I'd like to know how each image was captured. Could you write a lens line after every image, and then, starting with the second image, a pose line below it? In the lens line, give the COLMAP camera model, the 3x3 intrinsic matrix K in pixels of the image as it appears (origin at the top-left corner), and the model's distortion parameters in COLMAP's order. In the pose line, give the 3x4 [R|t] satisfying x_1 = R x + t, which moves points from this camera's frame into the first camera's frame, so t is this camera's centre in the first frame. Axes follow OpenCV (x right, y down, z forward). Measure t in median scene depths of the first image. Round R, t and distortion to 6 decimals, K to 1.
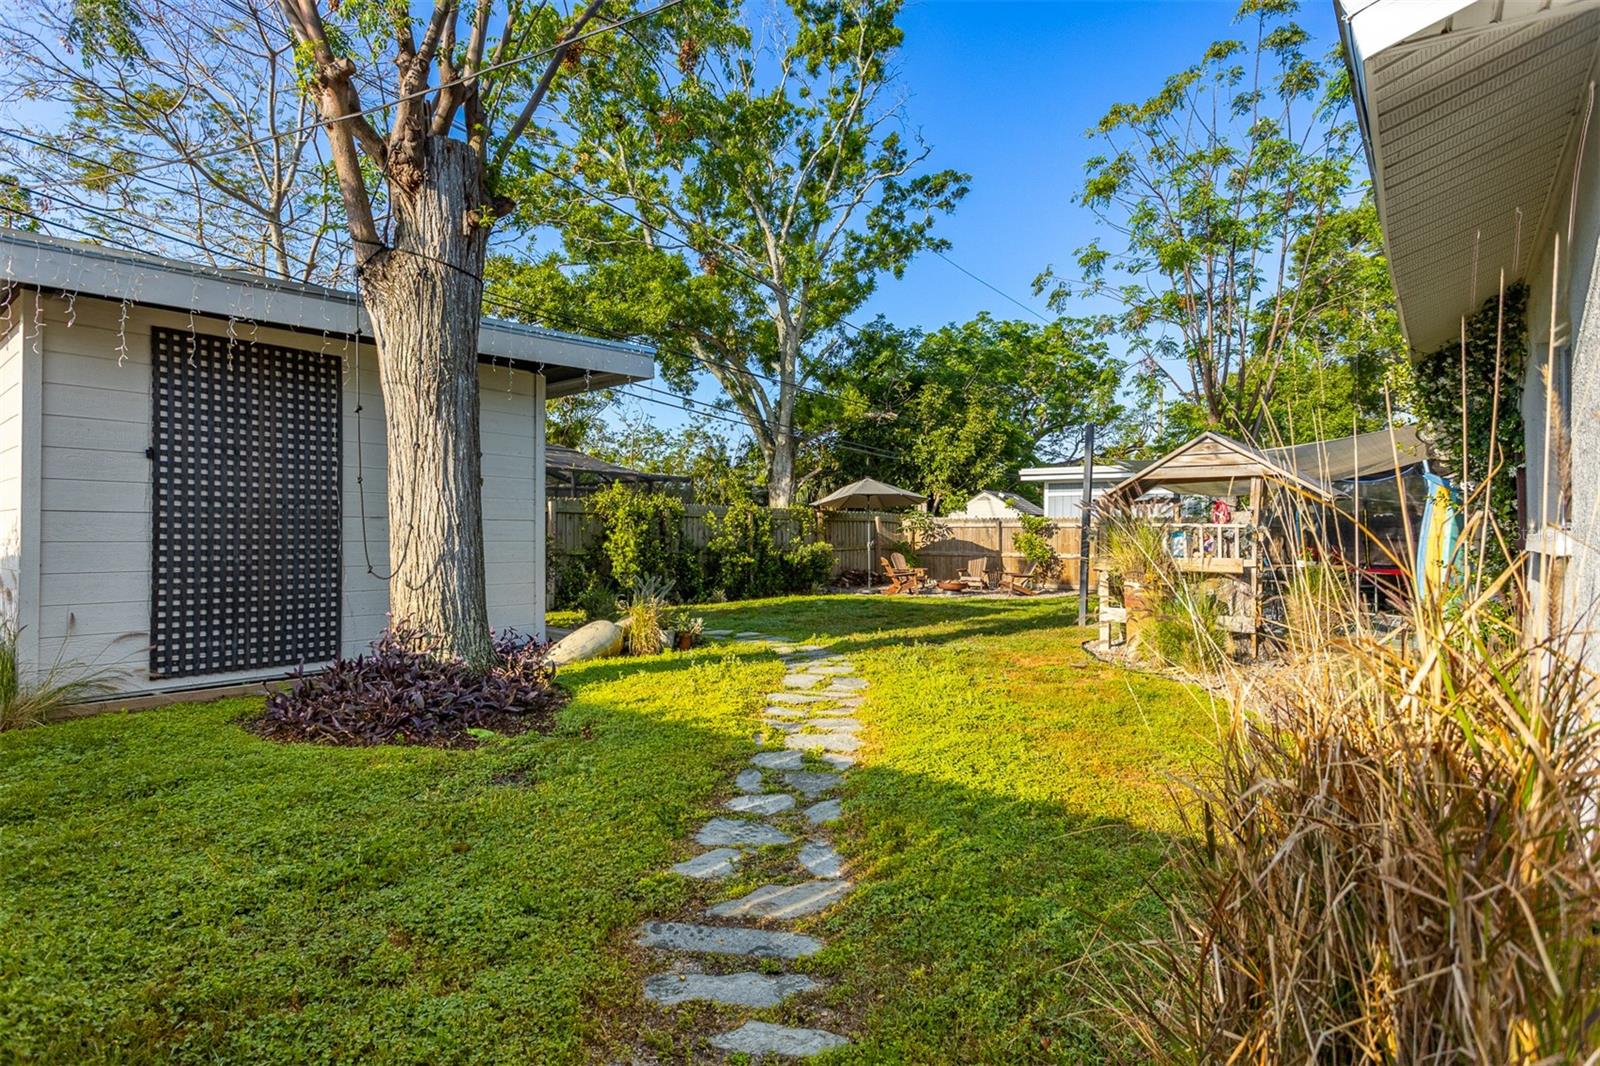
lens RADIAL K [[789.9, 0, 806.6], [0, 789.9, 526.8], [0, 0, 1]] dist [-0.022990, 0.019629]
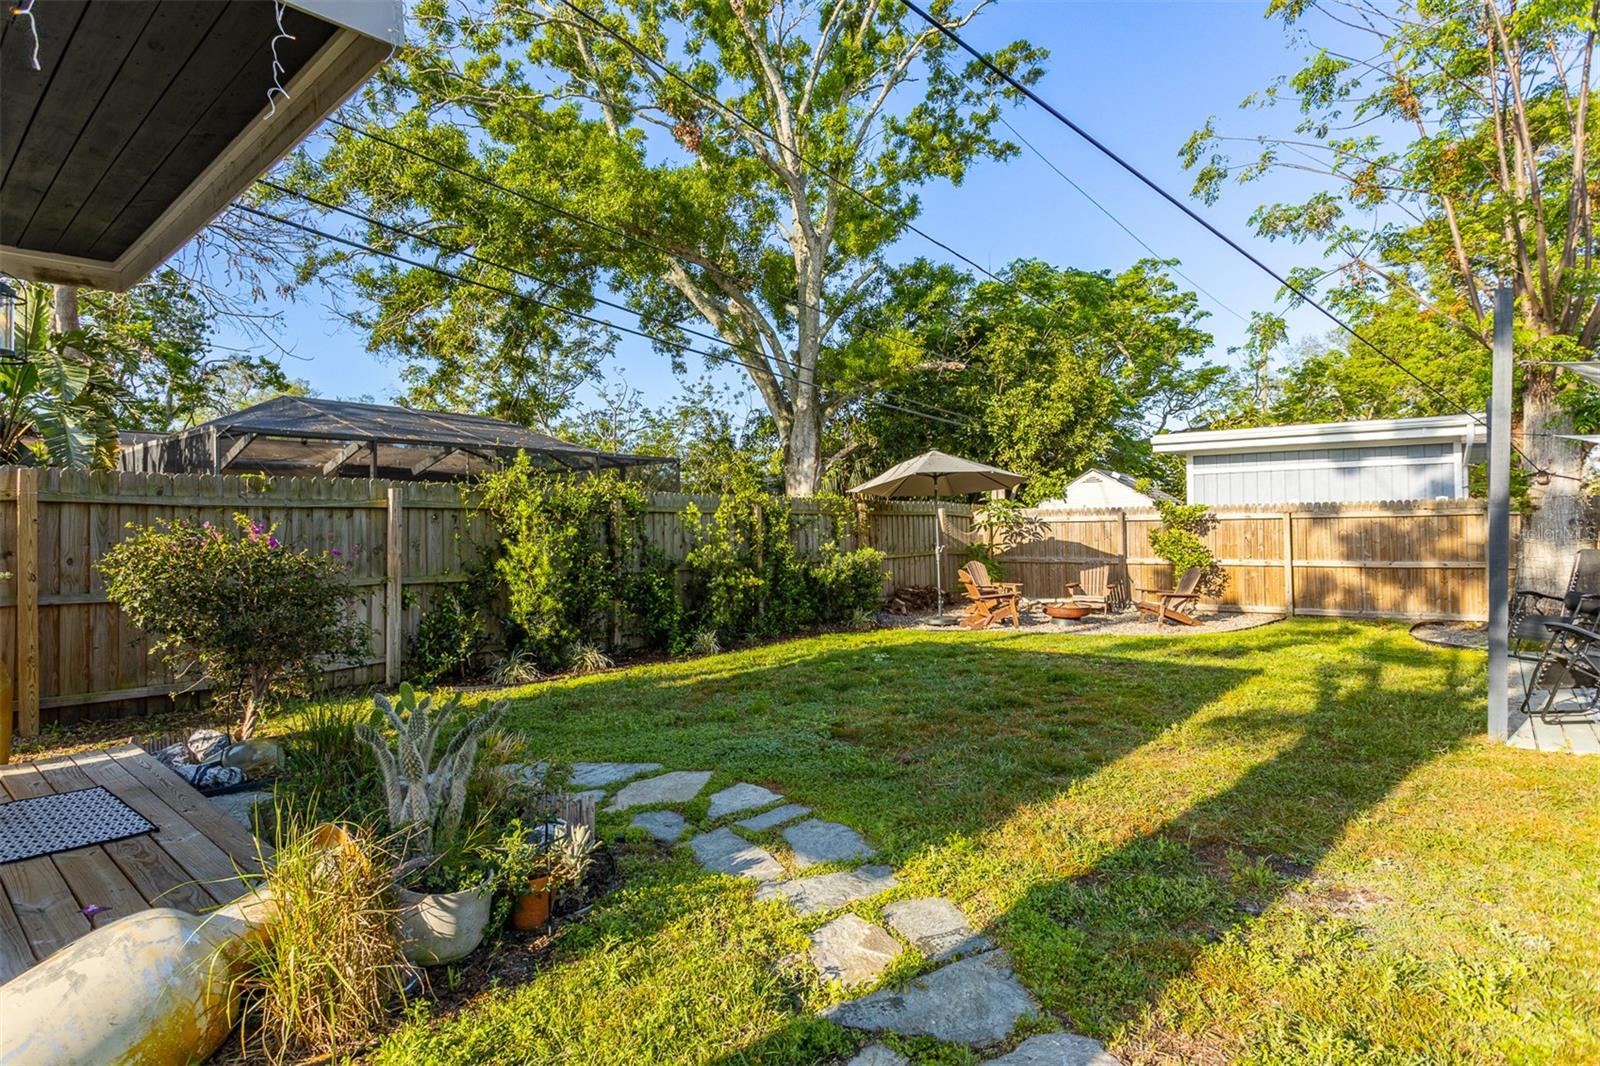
lens RADIAL K [[789.9, 0, 806.6], [0, 789.9, 526.8], [0, 0, 1]] dist [-0.022990, 0.019629]
pose [[0.999648, -0.016976, -0.020376, -0.014542], [0.017059, 0.999847, 0.003907, -0.001411], [0.020307, -0.004253, 0.999785, 0.280828]]
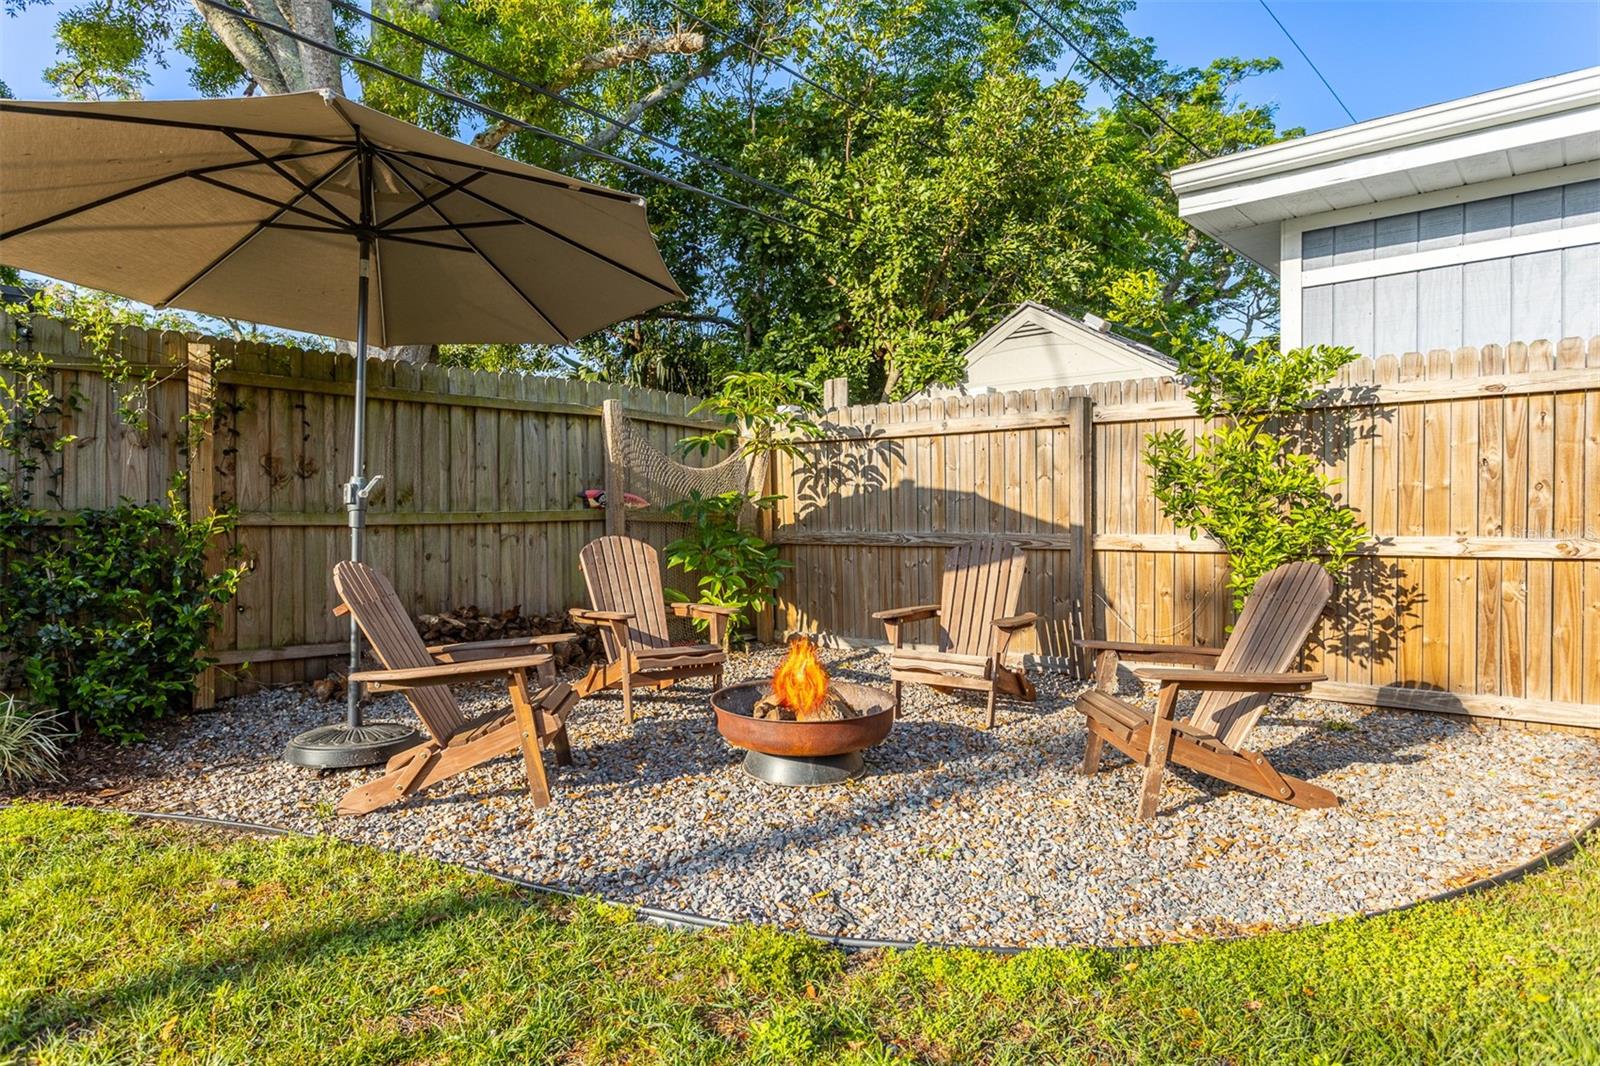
lens RADIAL K [[890.6, 0, 824.4], [0, 890.6, 534.1], [0, 0, 1]] dist [-0.000346, -0.000148]
pose [[0.998849, -0.009078, -0.047089, 0.162421], [0.010178, 0.999680, 0.023178, 0.023632], [0.046864, -0.023631, 0.998622, 0.663229]]
